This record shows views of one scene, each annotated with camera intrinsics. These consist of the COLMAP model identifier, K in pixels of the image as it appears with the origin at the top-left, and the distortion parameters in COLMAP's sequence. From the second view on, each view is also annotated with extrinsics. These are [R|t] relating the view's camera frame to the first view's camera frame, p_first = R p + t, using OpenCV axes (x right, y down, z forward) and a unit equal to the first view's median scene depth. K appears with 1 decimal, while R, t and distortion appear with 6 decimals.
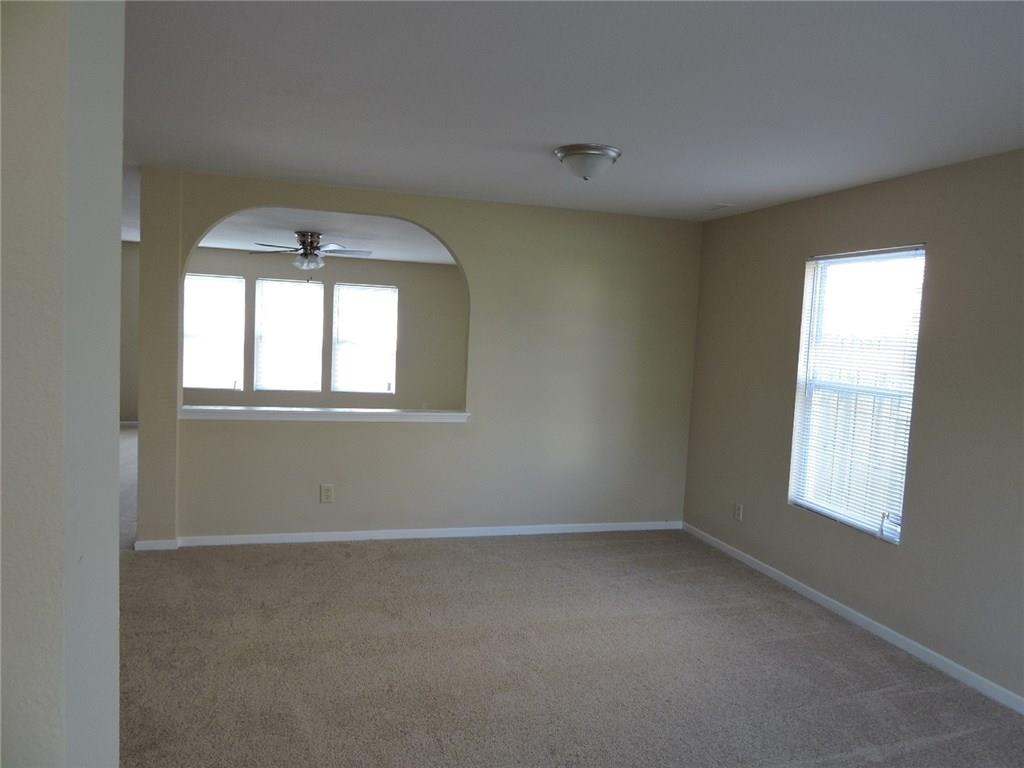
lens RADIAL K [[728.3, 0, 511.9], [0, 728.3, 384.6], [0, 0, 1]] dist [-0.016182, 0.003674]
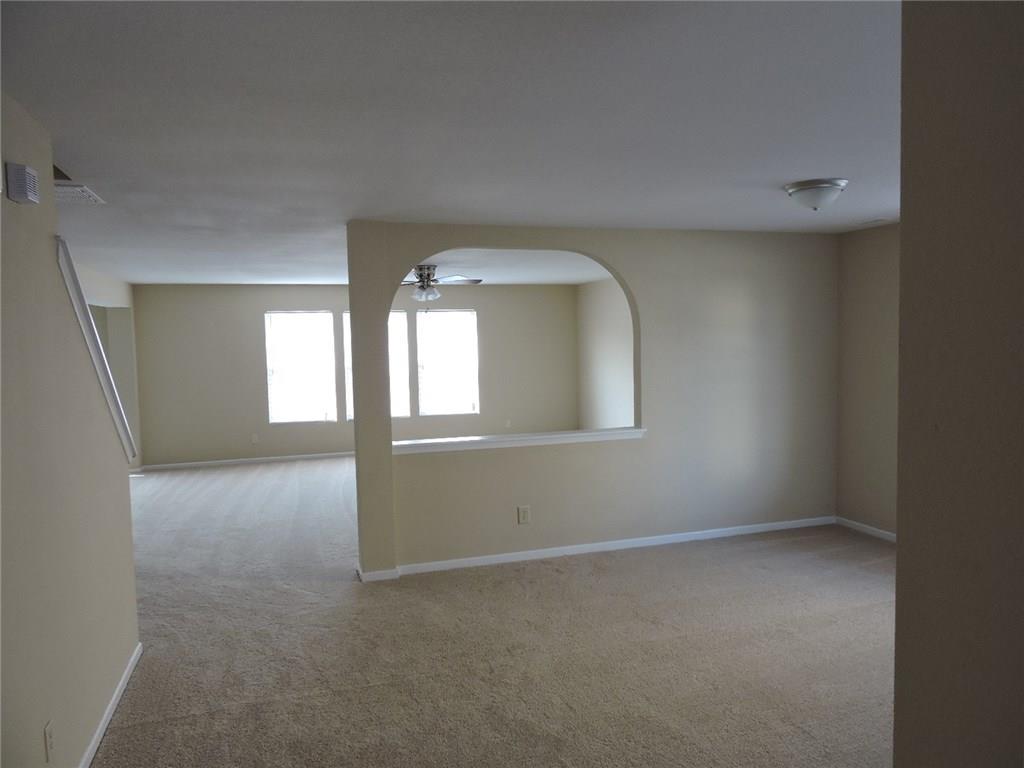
lens RADIAL K [[728.3, 0, 512.0], [0, 728.3, 383.6], [0, 0, 1]] dist [-0.016182, 0.003674]
pose [[0.997405, -0.071340, 0.009643, -0.257294], [0.071466, 0.997352, -0.013452, -0.026171], [-0.008658, 0.014106, 0.999863, -0.057941]]
